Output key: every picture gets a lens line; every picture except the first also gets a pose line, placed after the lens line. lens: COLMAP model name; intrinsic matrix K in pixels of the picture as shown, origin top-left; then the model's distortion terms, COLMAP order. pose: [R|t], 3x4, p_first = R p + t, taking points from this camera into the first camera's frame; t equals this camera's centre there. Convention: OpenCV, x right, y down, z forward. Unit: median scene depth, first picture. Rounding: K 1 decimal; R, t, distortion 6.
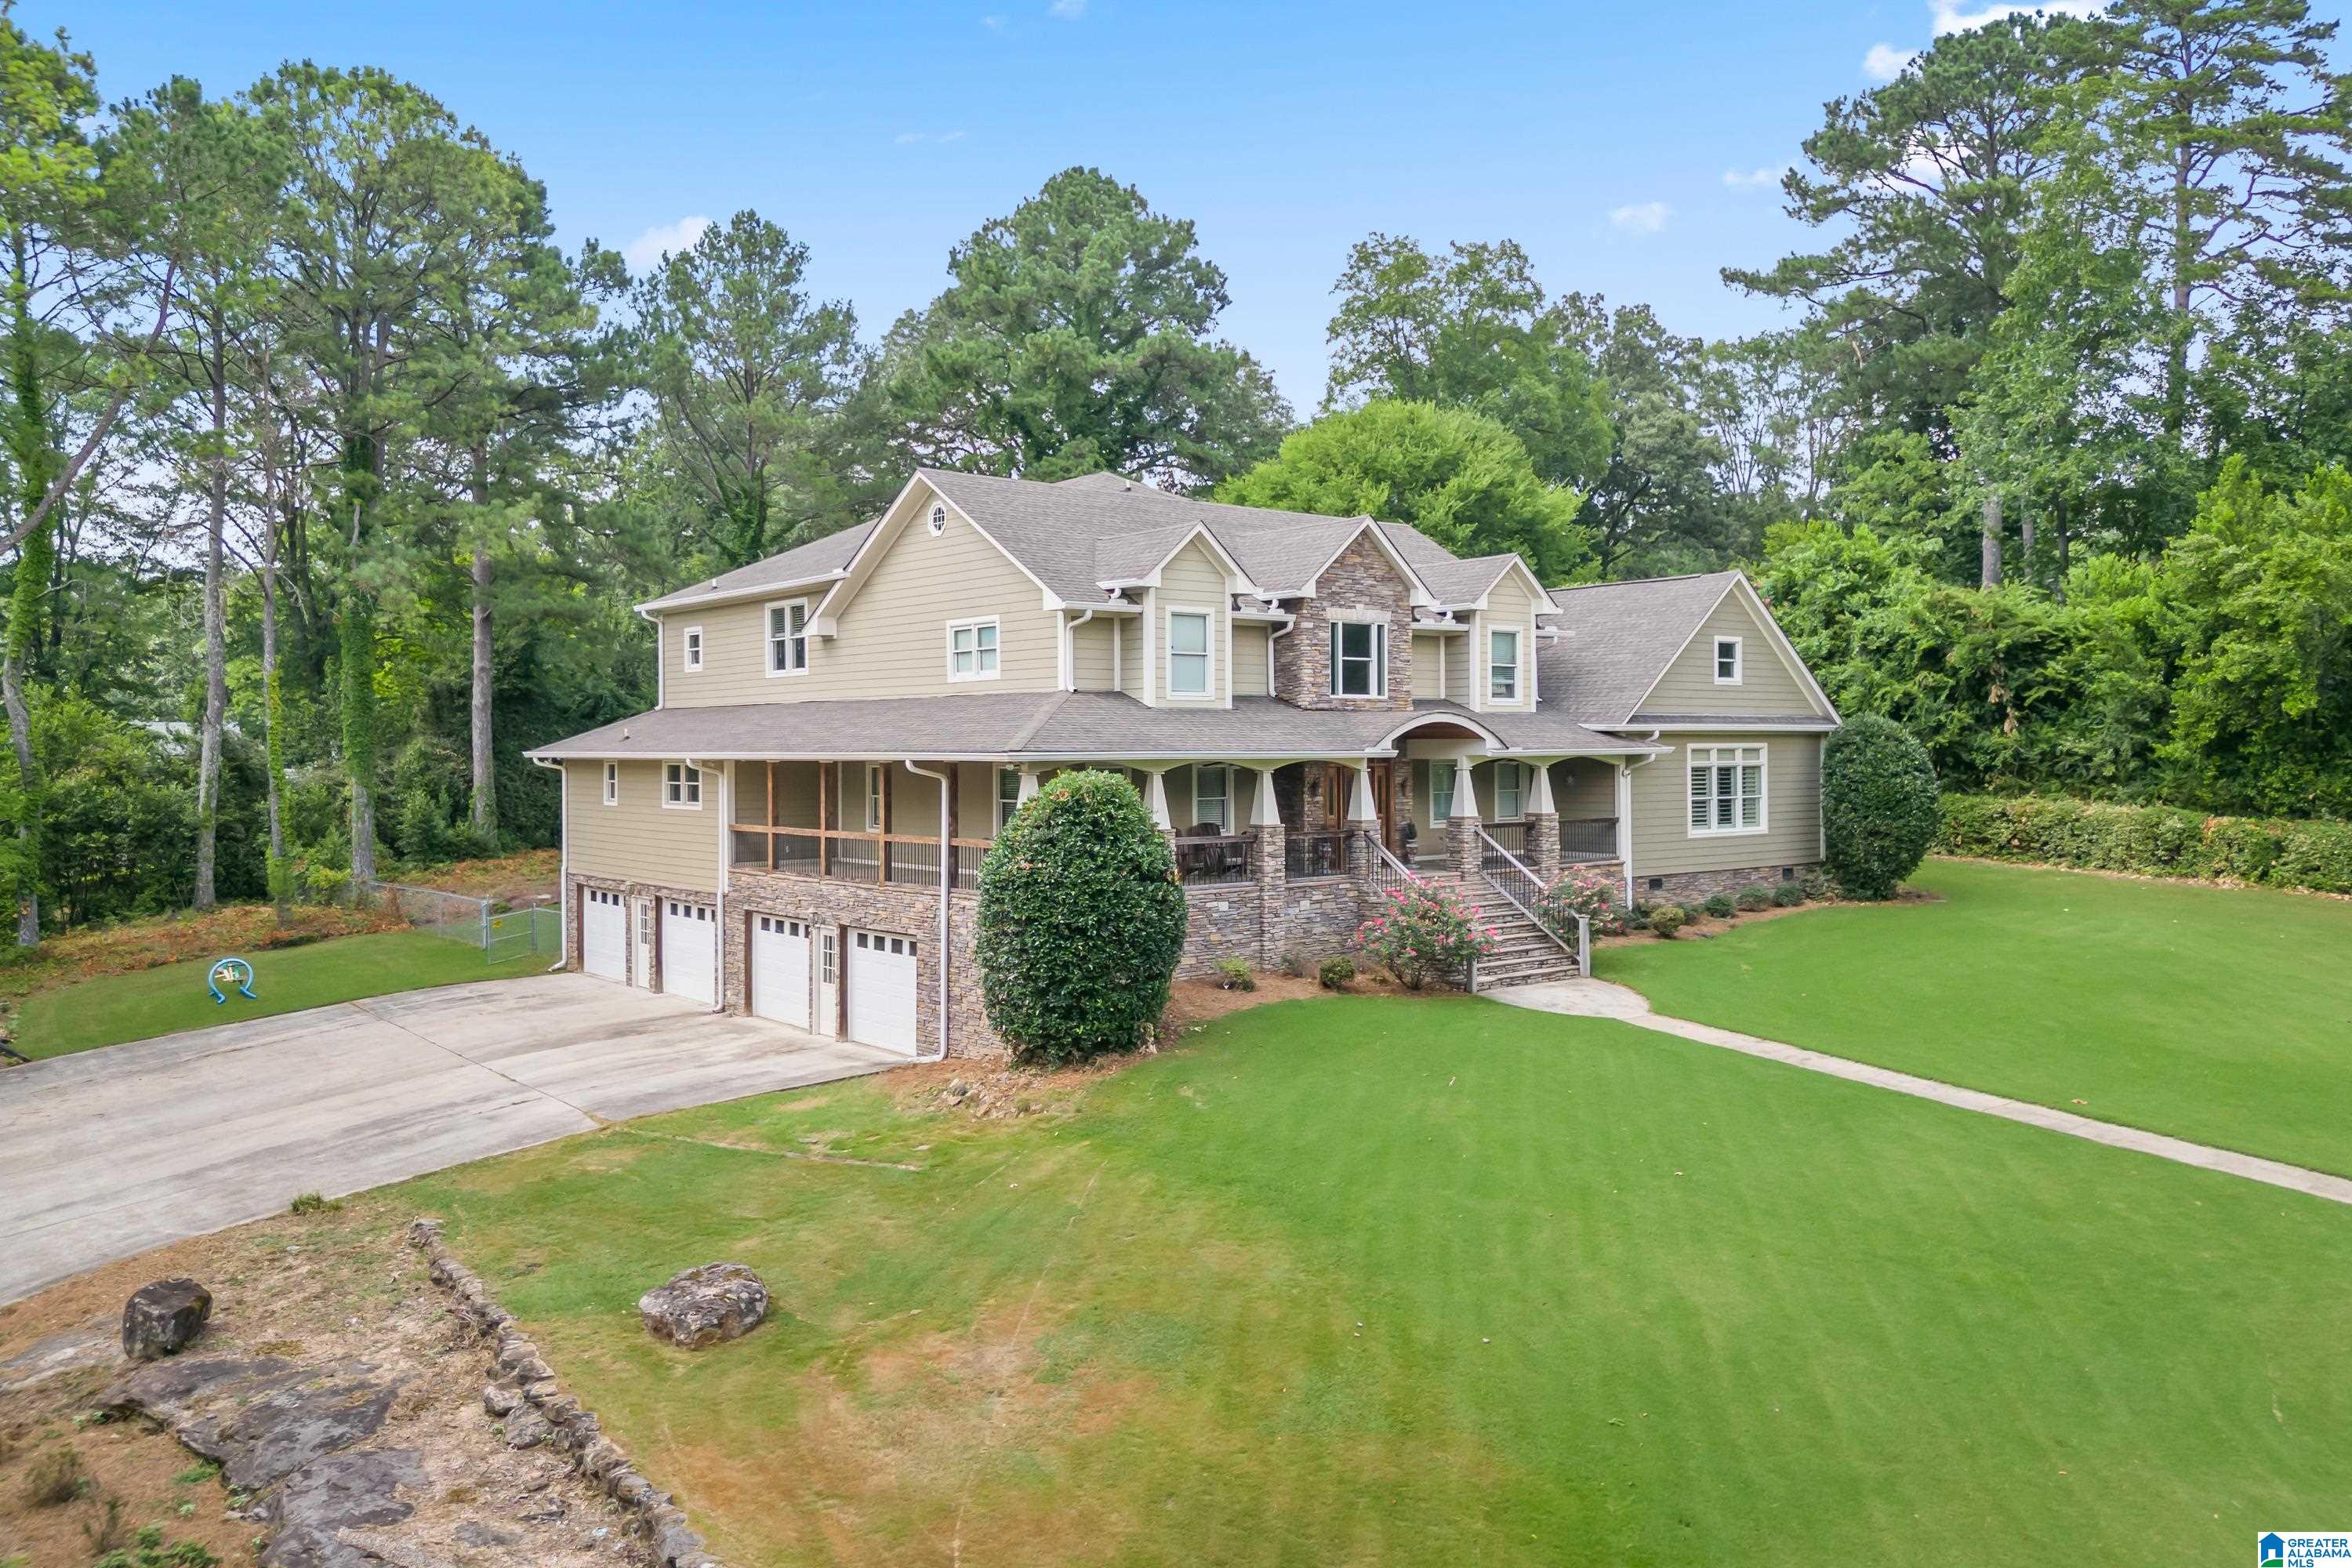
lens RADIAL K [[1672.8, 0, 1184.0], [0, 1672.8, 711.2], [0, 0, 1]] dist [0.080275, -0.097691]
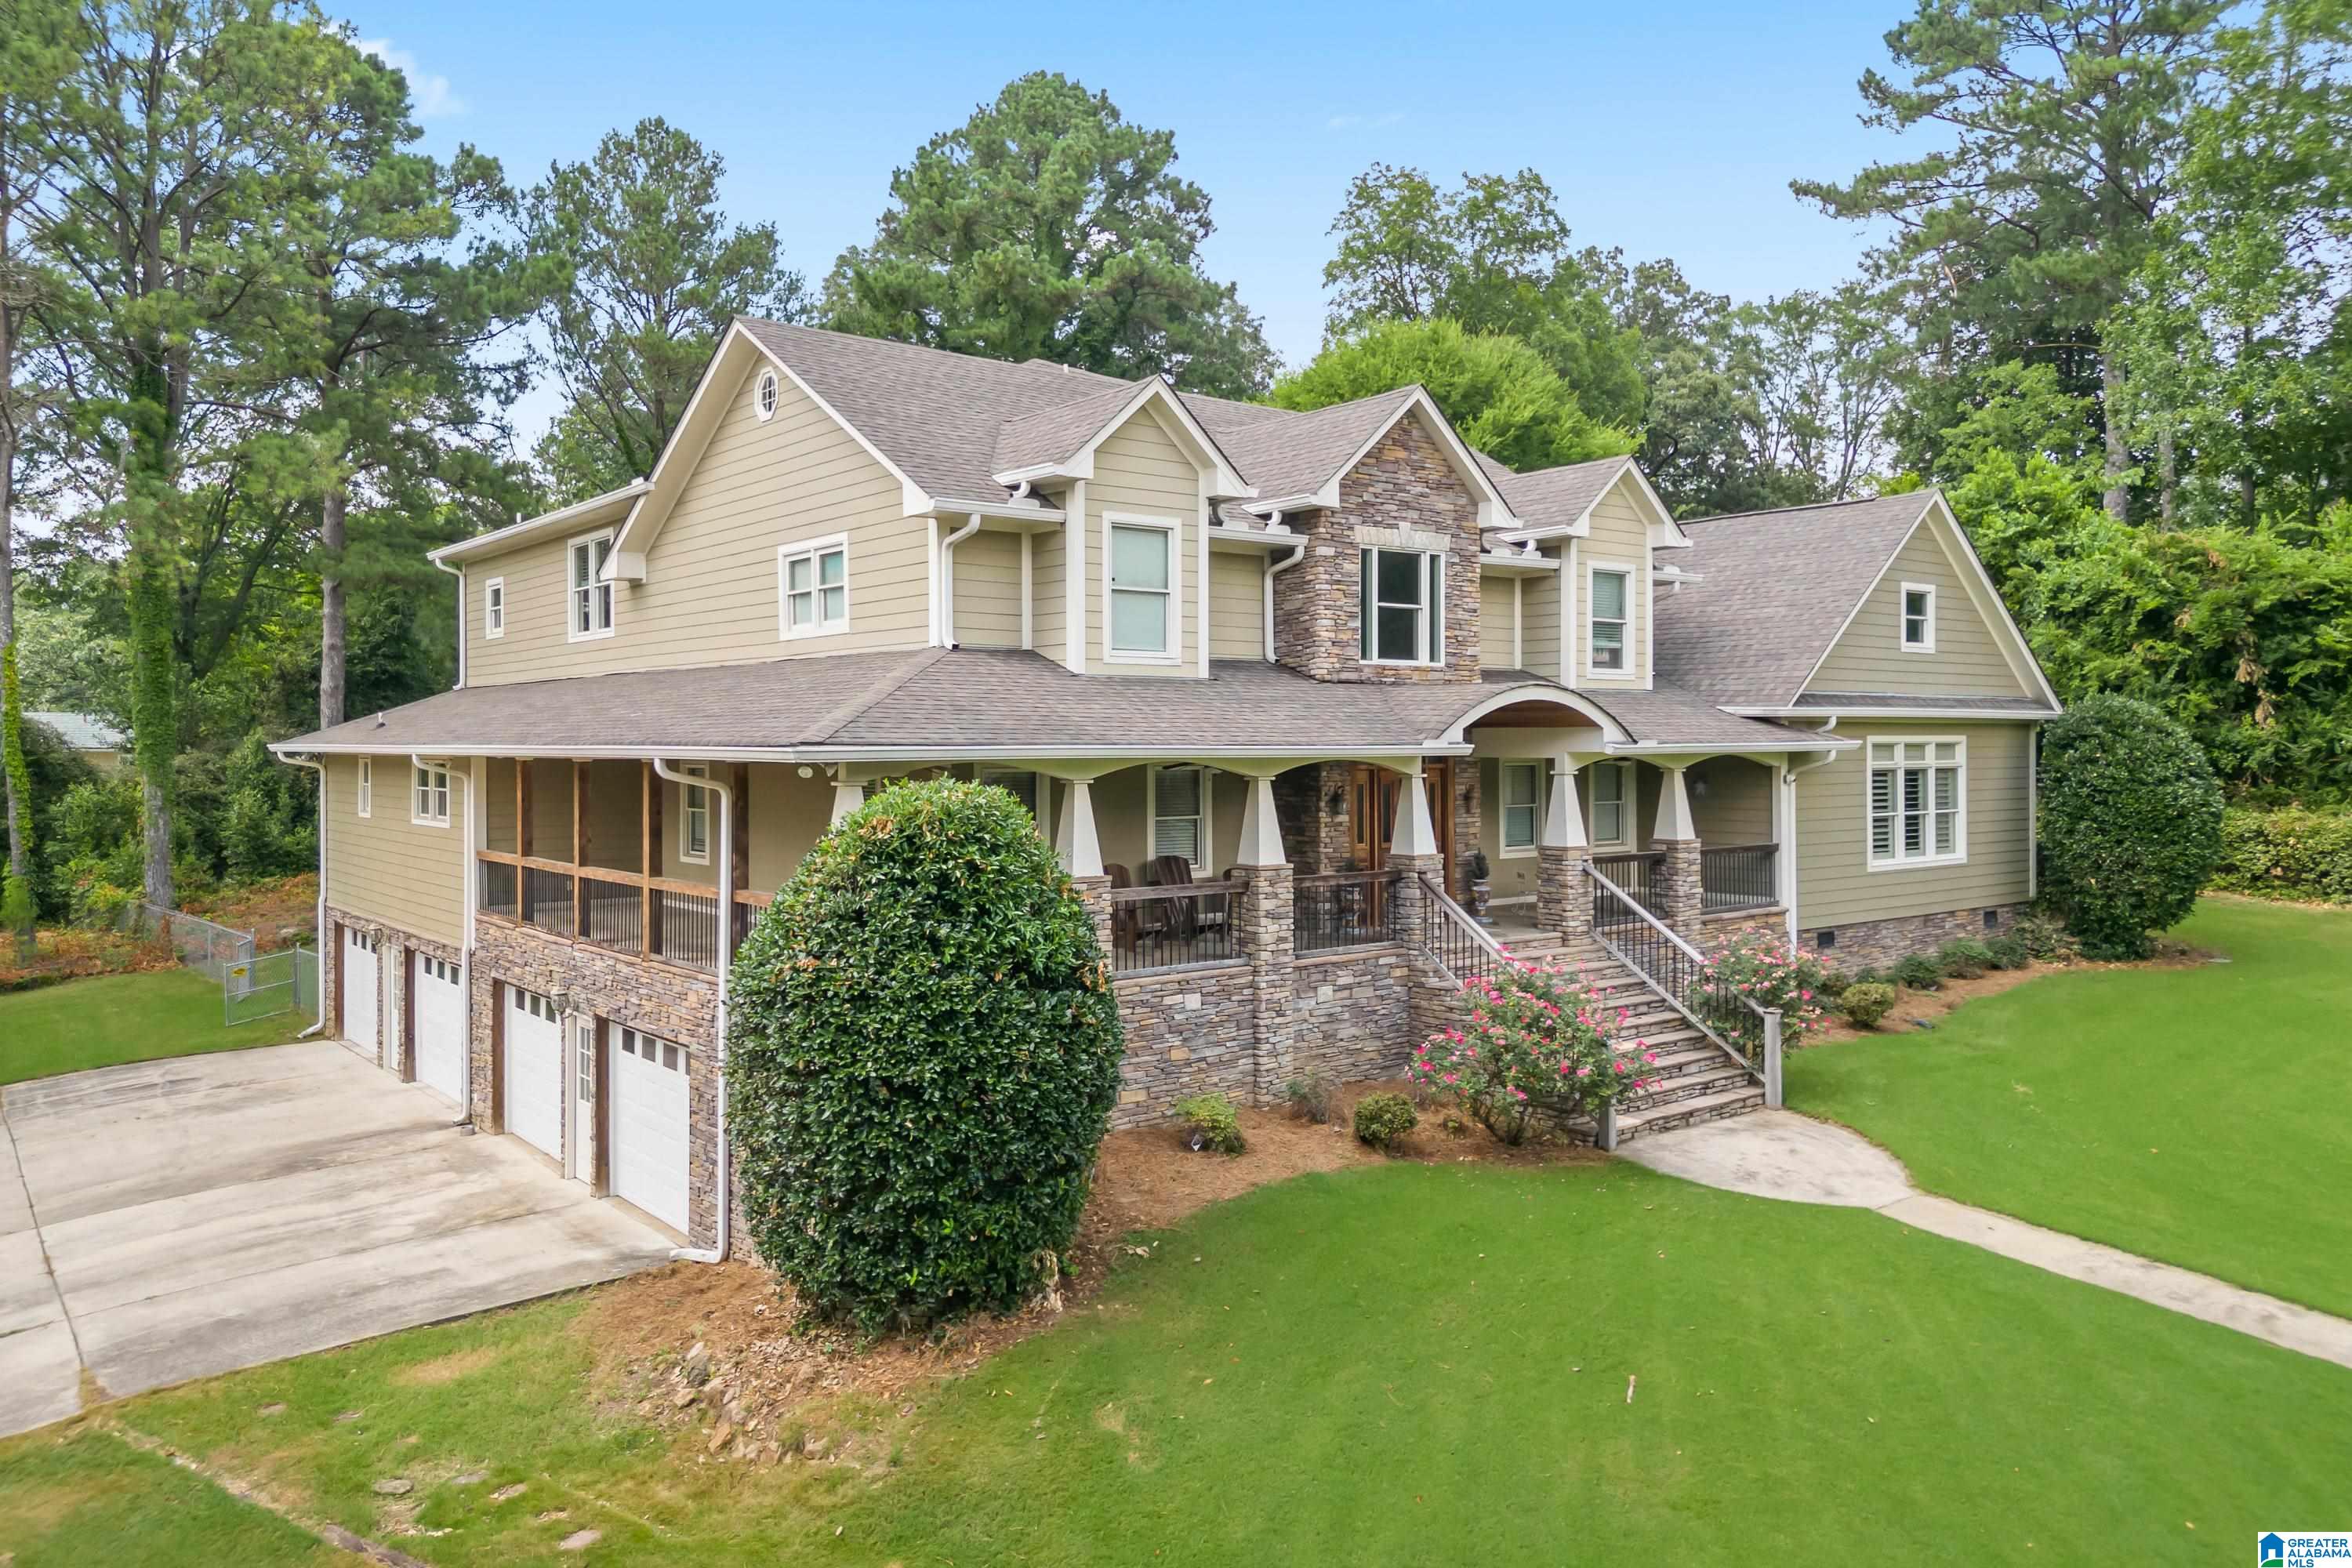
lens RADIAL K [[1645.3, 0, 1164.1], [0, 1645.3, 721.5], [0, 0, 1]] dist [0.086584, 0.000218]
pose [[0.999990, 0.002150, -0.003800, 0.012134], [-0.002115, 0.999956, 0.009166, 0.007954], [0.003819, -0.009158, 0.999951, 0.323263]]
